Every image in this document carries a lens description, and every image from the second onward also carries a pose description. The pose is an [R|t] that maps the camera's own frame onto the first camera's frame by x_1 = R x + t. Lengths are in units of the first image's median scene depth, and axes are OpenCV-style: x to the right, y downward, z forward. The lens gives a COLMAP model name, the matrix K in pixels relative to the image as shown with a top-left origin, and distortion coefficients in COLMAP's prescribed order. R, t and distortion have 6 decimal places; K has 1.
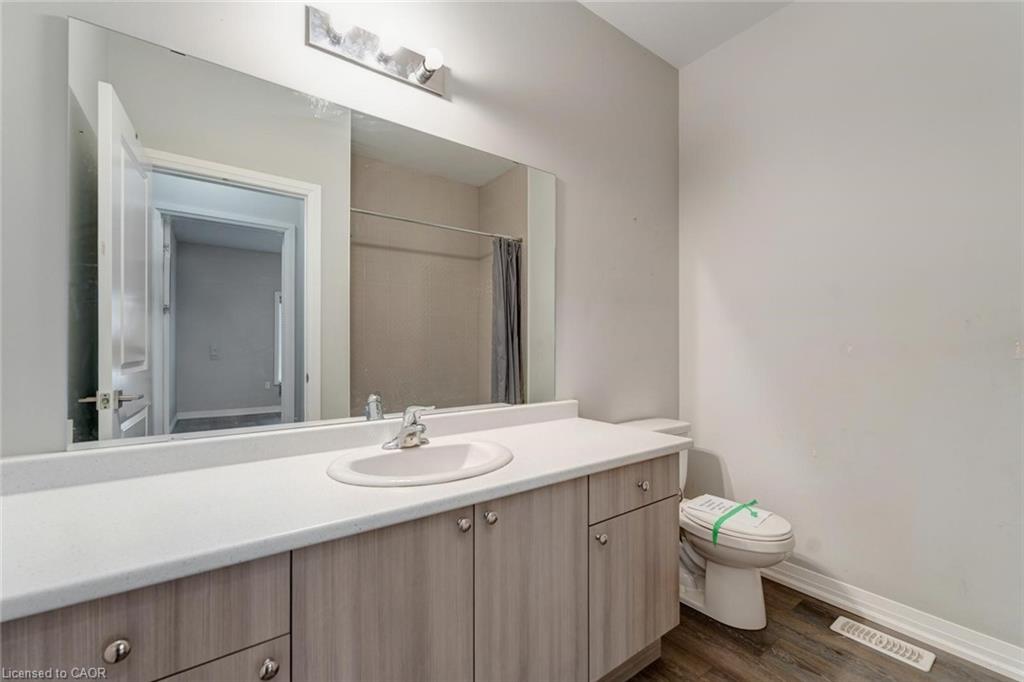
lens RADIAL K [[411.8, 0, 512.8], [0, 411.8, 348.1], [0, 0, 1]] dist [-0.000625, -0.000127]
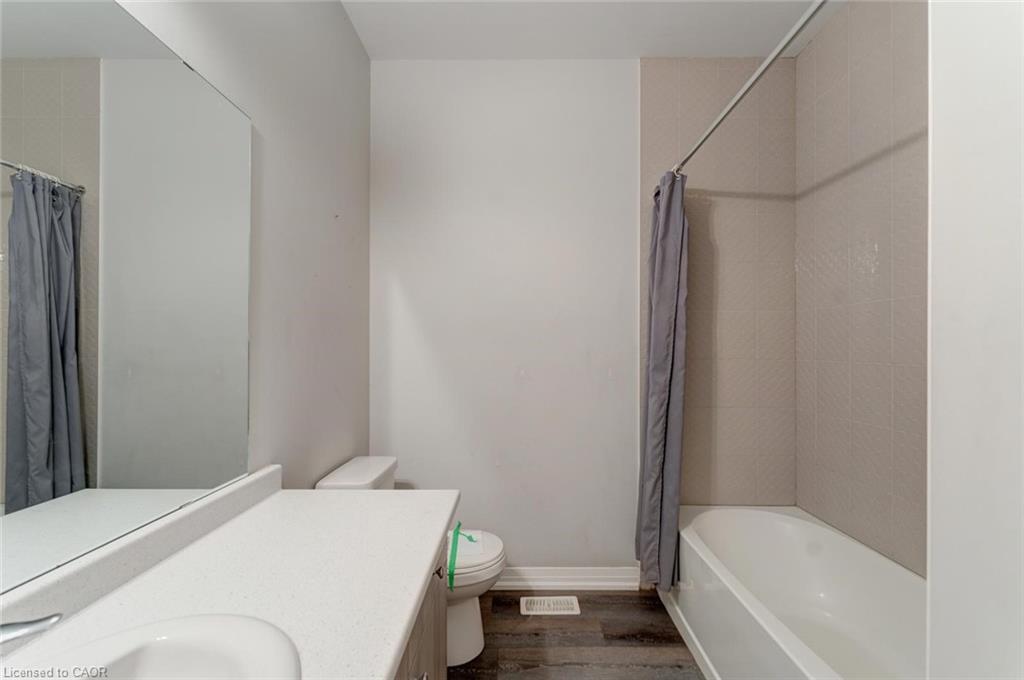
lens RADIAL K [[411.8, 0, 512.8], [0, 411.8, 347.1], [0, 0, 1]] dist [-0.000625, -0.000127]
pose [[0.596273, 0.002281, 0.802779, -0.160005], [-0.000938, 0.999997, -0.002144, -0.065207], [-0.802781, 0.000526, 0.596273, 0.282176]]
